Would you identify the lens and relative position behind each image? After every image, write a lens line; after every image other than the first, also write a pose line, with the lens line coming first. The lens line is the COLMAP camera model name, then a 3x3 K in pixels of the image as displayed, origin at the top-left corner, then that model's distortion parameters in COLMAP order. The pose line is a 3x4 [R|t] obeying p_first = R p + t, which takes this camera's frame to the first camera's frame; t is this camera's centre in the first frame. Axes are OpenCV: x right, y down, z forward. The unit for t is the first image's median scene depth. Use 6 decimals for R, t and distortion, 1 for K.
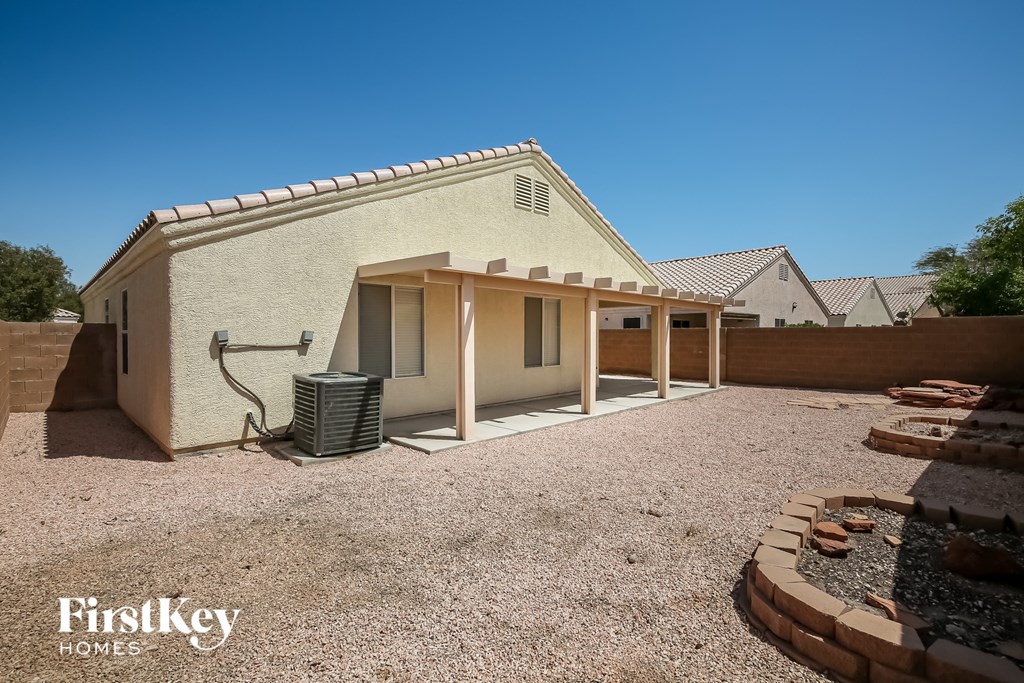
lens RADIAL K [[466.6, 0, 512.0], [0, 466.6, 341.5], [0, 0, 1]] dist [0.000163, 0.000004]
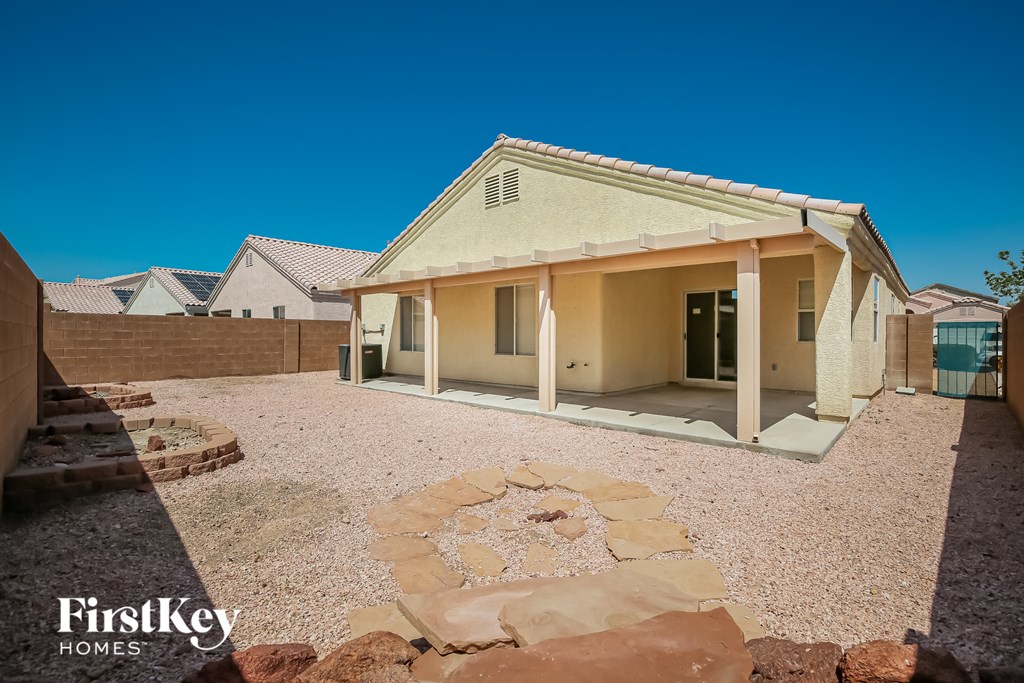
lens RADIAL K [[466.6, 0, 512.0], [0, 466.6, 341.5], [0, 0, 1]] dist [0.000163, 0.000004]
pose [[0.051279, 0.010658, -0.998627, 1.094228], [-0.019690, 0.999759, 0.009659, 0.016166], [0.998490, 0.019168, 0.051477, 0.984666]]
